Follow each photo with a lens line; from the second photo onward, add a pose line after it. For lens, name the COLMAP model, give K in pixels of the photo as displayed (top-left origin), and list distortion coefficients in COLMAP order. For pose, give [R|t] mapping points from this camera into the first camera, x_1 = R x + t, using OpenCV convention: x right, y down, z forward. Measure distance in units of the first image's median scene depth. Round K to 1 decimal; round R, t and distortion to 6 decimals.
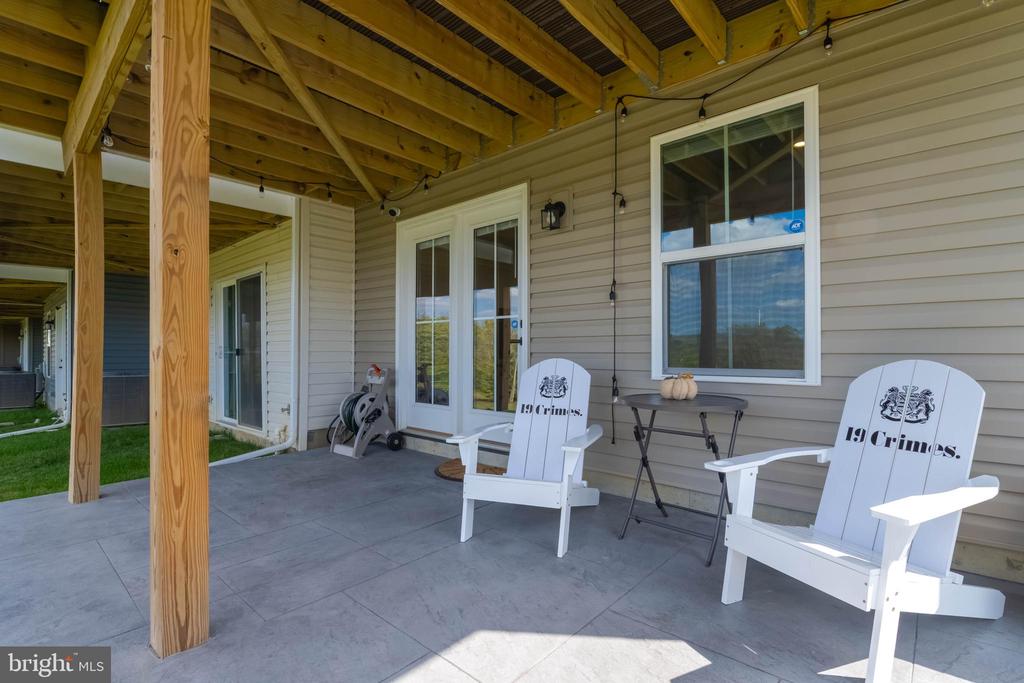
lens RADIAL K [[472.0, 0, 510.0], [0, 472.0, 343.7], [0, 0, 1]] dist [-0.003734, -0.000352]
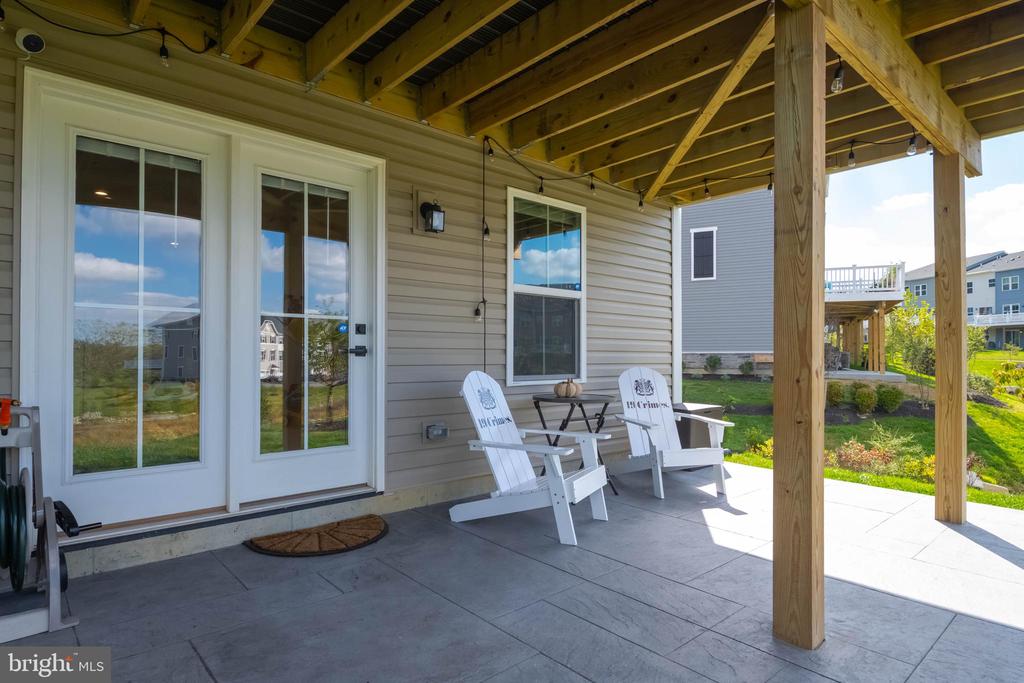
lens RADIAL K [[566.5, 0, 509.5], [0, 566.5, 345.7], [0, 0, 1]] dist [-0.002360, 0.000632]
pose [[0.119923, 0.021356, 0.992554, -1.142530], [-0.016951, 0.999667, -0.019461, -0.000531], [-0.992639, -0.014491, 0.120245, 0.822793]]
